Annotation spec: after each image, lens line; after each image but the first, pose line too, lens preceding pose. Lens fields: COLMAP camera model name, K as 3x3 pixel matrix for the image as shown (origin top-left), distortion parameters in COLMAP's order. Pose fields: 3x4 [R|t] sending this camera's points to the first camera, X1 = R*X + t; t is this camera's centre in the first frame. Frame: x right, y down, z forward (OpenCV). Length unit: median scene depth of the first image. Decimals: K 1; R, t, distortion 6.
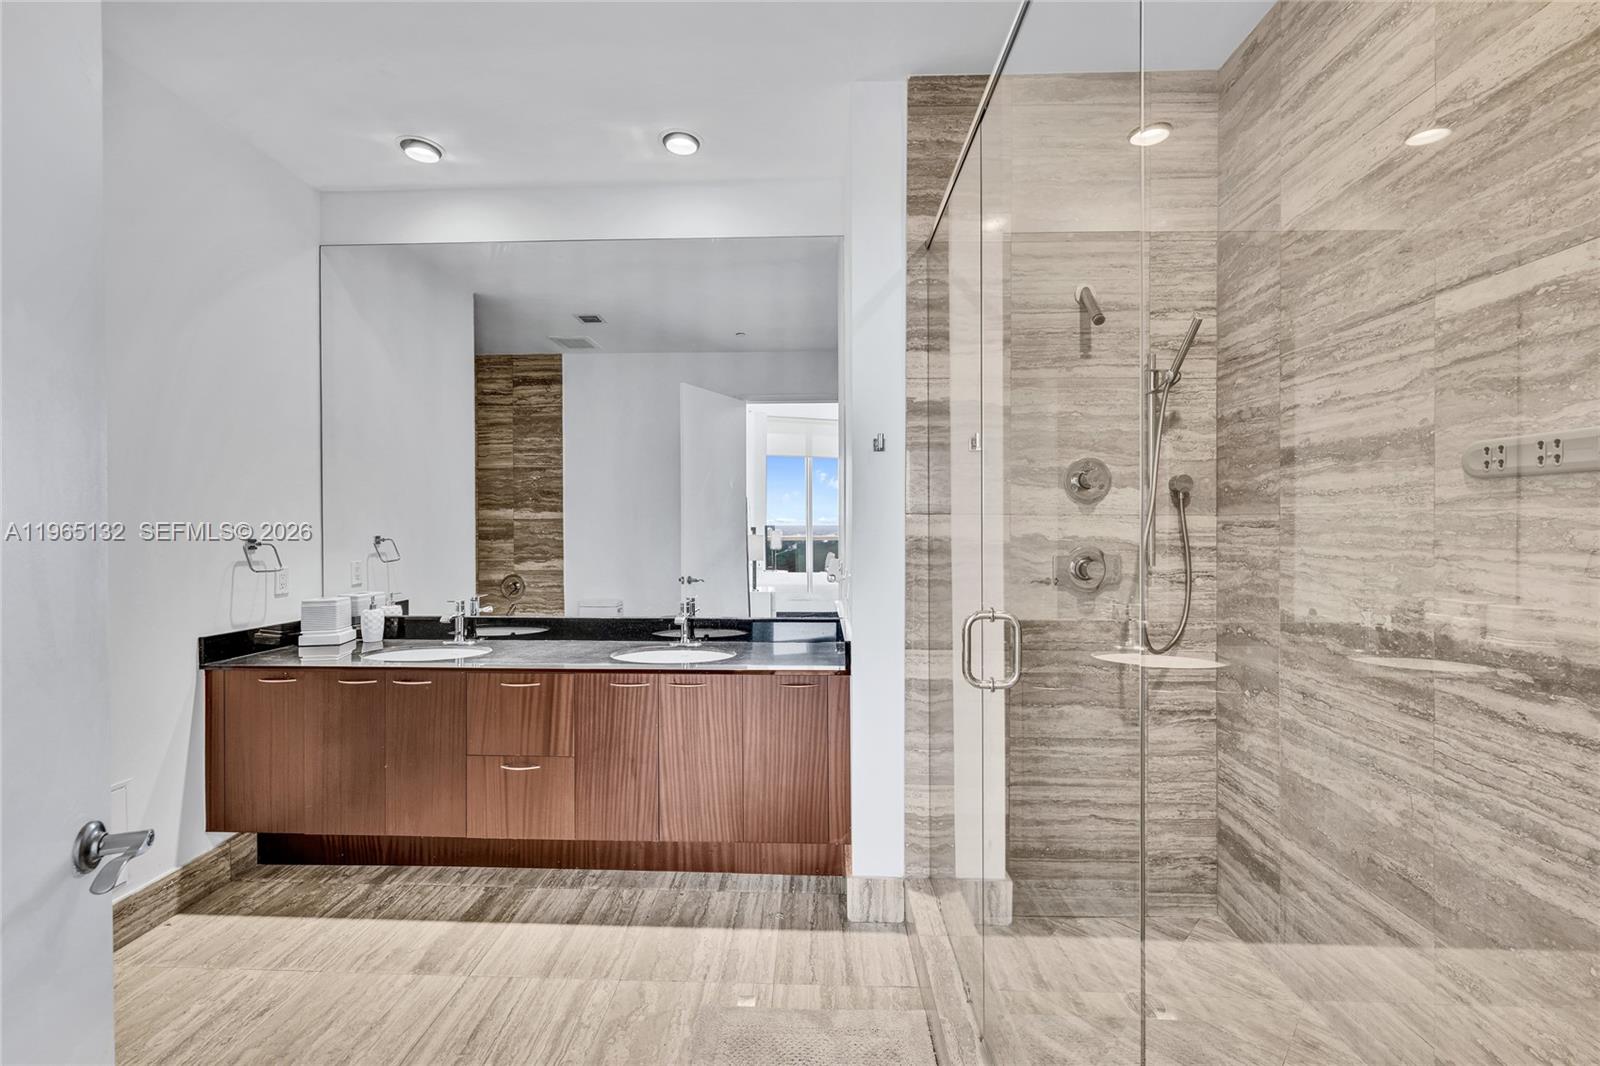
lens RADIAL K [[632.3, 0, 793.6], [0, 632.3, 530.8], [0, 0, 1]] dist [-0.001843, 0.000190]
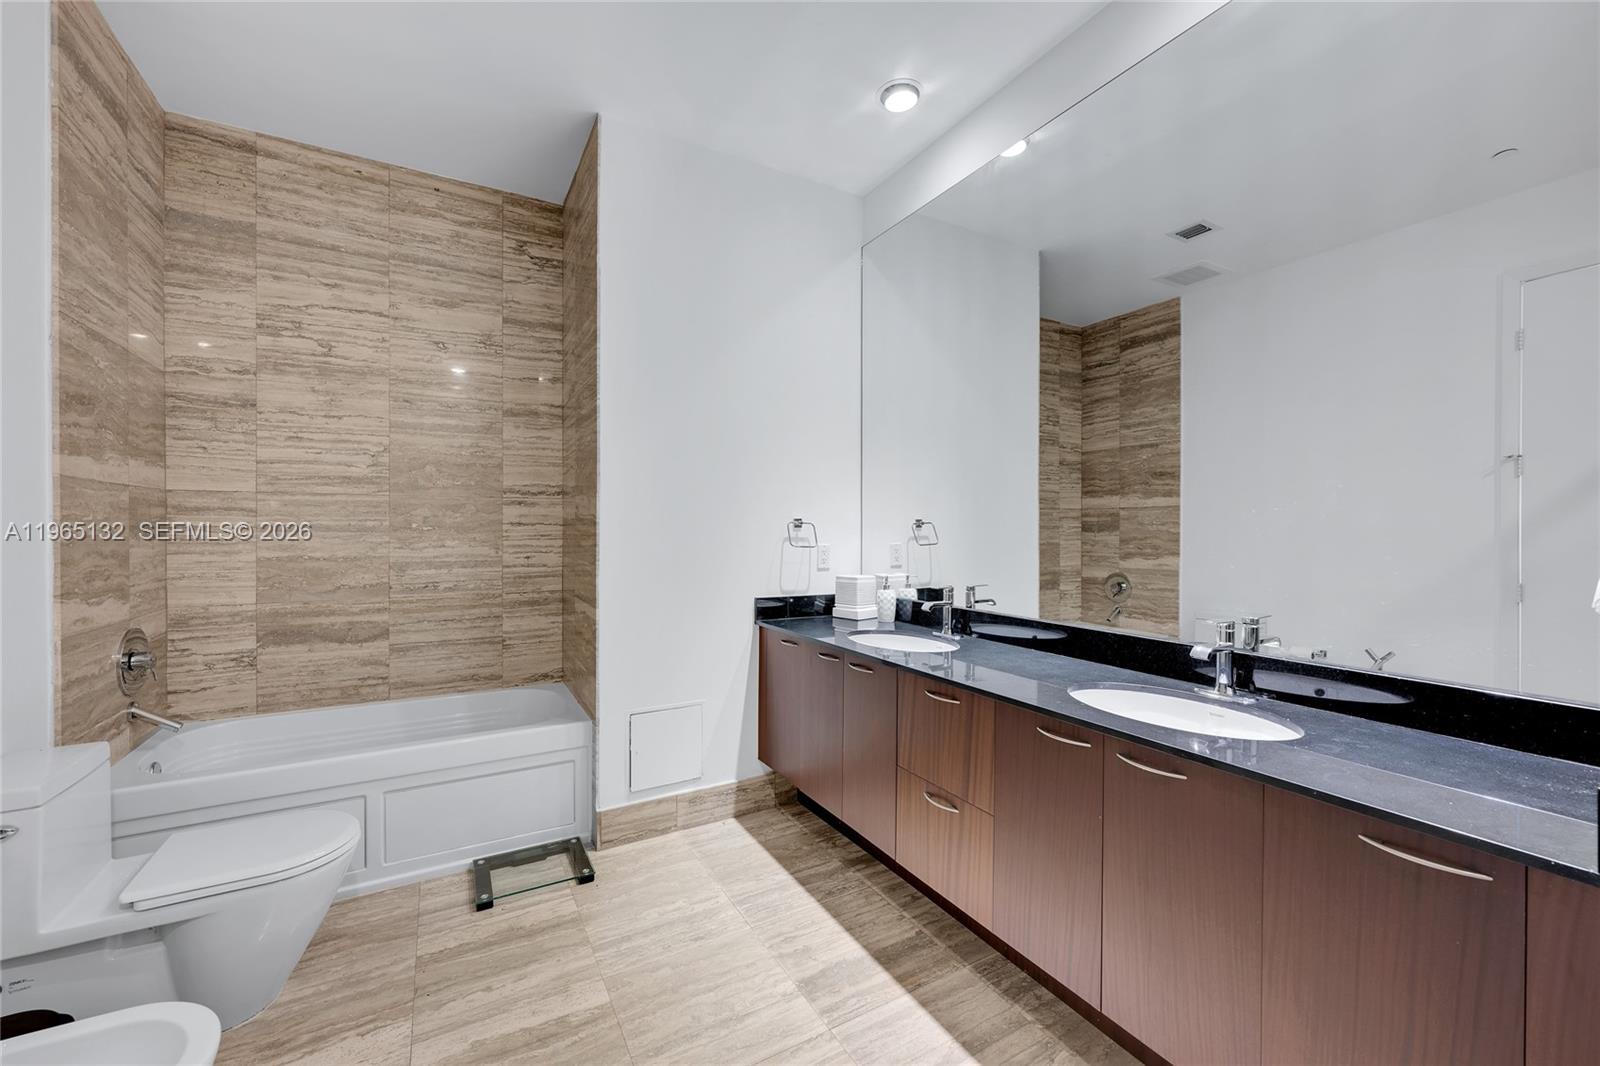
lens RADIAL K [[632.3, 0, 793.6], [0, 632.3, 530.8], [0, 0, 1]] dist [-0.001843, 0.000190]
pose [[0.518539, 0.004751, -0.855041, 0.112634], [-0.008121, 0.999967, 0.000631, 0.030481], [0.855015, 0.006616, 0.518560, 0.344153]]
